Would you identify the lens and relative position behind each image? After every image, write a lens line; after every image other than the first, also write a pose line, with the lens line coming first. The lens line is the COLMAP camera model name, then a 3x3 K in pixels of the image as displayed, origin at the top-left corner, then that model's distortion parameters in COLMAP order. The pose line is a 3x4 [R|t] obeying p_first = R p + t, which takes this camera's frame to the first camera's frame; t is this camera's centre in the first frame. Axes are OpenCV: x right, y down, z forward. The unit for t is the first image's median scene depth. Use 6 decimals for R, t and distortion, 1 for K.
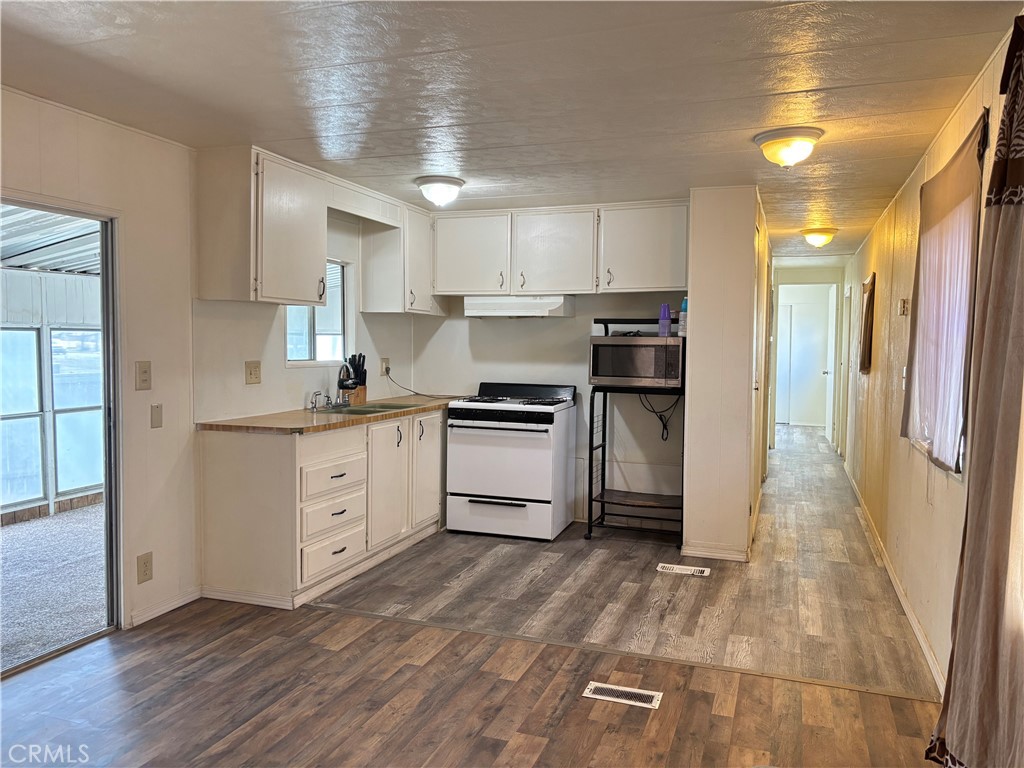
lens RADIAL K [[780.0, 0, 512.0], [0, 780.0, 384.0], [0, 0, 1]] dist [0.109978, -0.126304]
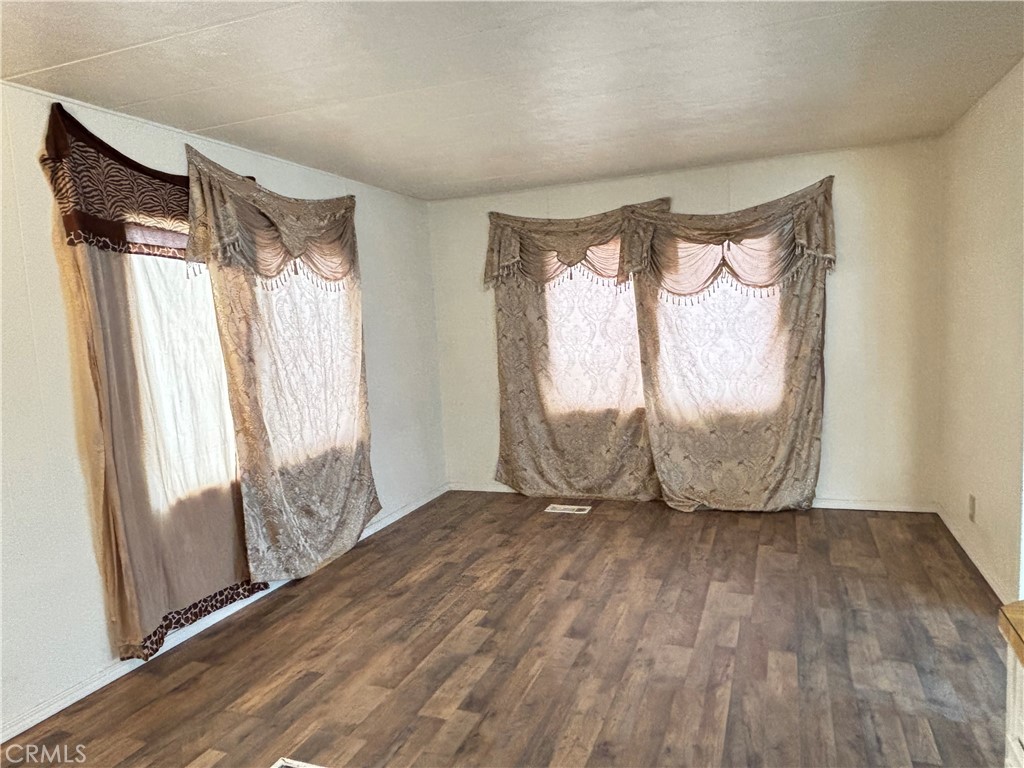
lens RADIAL K [[686.6, 0, 512.0], [0, 686.6, 384.0], [0, 0, 1]] dist [0.101246, -0.153547]
pose [[-0.998776, 0.037831, 0.031850, -0.115187], [0.042372, 0.986735, 0.156711, -0.112250], [-0.025499, 0.157869, -0.987131, 1.720033]]
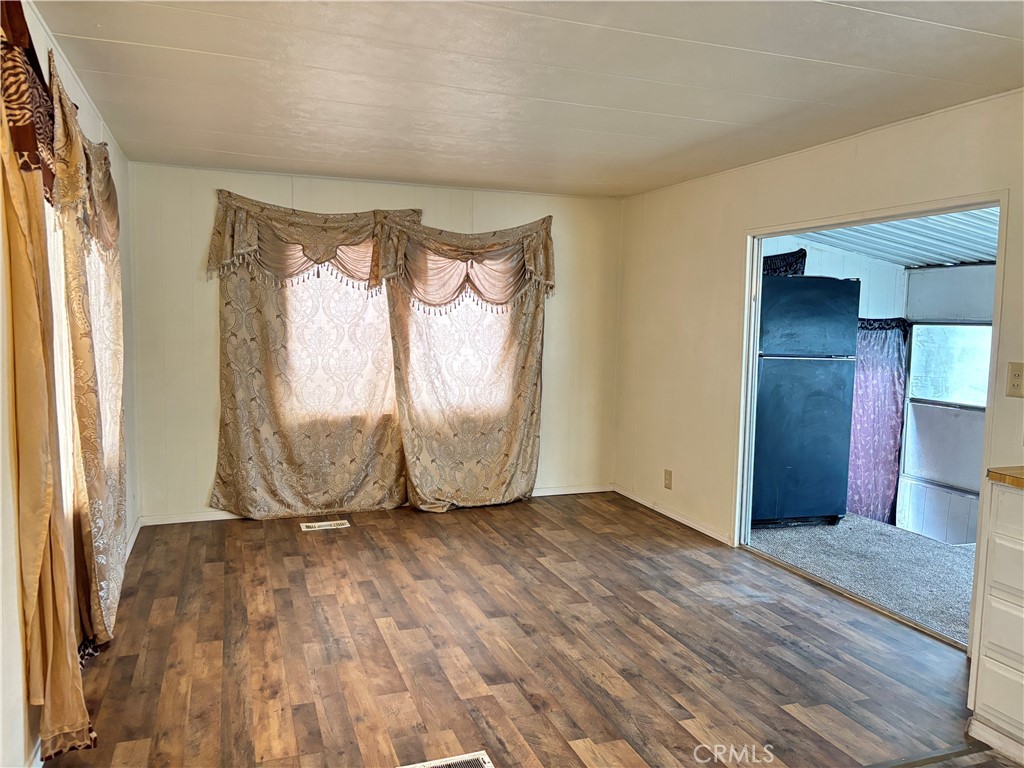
lens RADIAL K [[780.0, 0, 512.0], [0, 780.0, 384.0], [0, 0, 1]] dist [0.109978, -0.126304]
pose [[-0.767453, 0.027530, -0.640513, 0.618756], [-0.062432, 0.991120, 0.117405, -0.091960], [0.638058, 0.130091, -0.758919, 1.678753]]
